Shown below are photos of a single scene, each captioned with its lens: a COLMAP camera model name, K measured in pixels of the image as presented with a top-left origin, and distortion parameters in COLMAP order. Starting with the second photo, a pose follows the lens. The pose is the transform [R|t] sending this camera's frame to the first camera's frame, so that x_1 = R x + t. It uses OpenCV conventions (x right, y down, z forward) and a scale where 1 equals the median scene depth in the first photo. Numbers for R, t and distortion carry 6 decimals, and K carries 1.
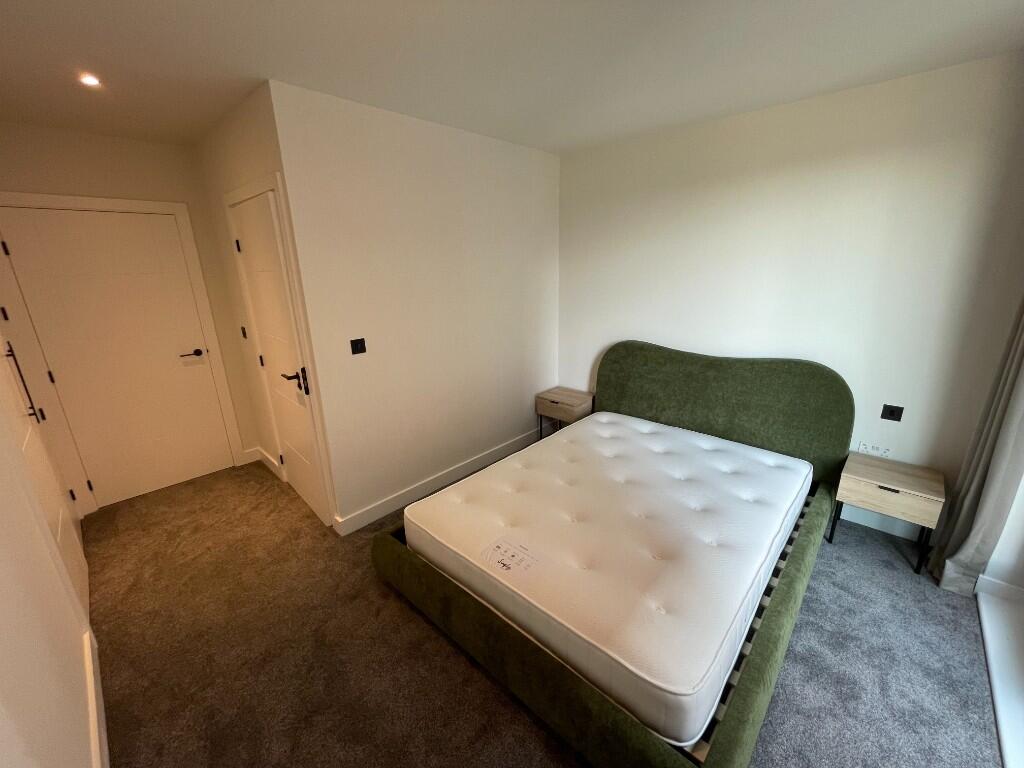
lens RADIAL K [[414.7, 0, 518.8], [0, 414.7, 385.1], [0, 0, 1]] dist [0.000053, 0.000193]
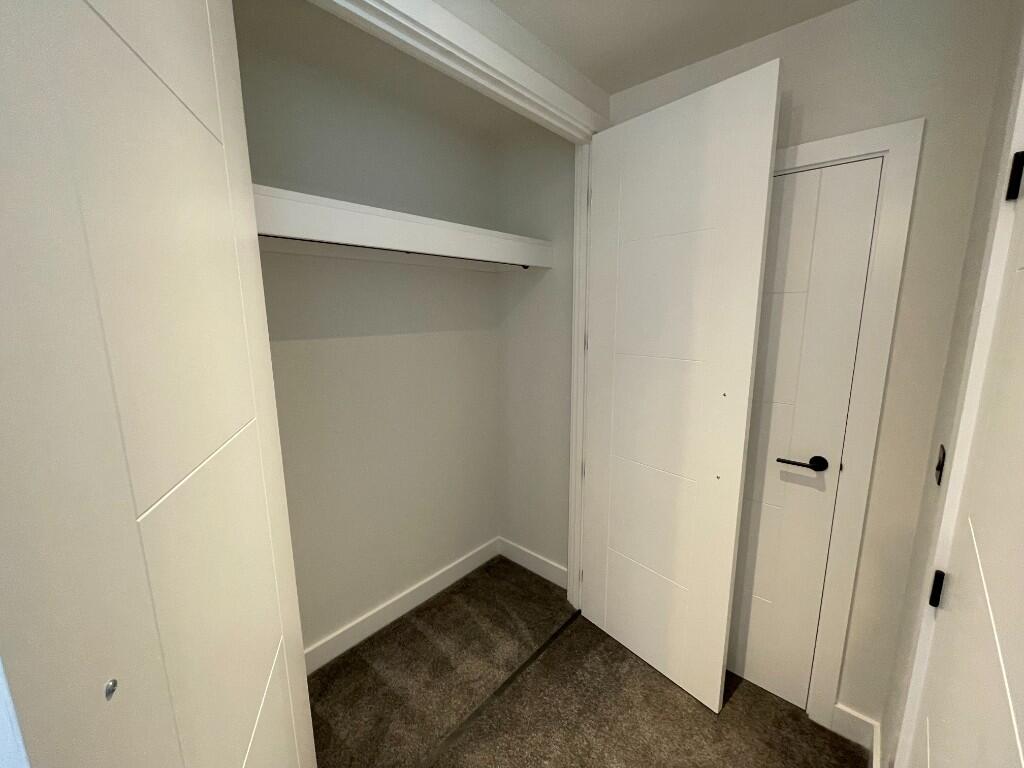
lens RADIAL K [[414.7, 0, 511.9], [0, 414.7, 383.9], [0, 0, 1]] dist [0.000053, 0.000193]
pose [[0.021376, 0.201105, -0.979336, -0.332092], [-0.276770, 0.942467, 0.187493, -0.147162], [0.960698, 0.267043, 0.075806, 0.585653]]
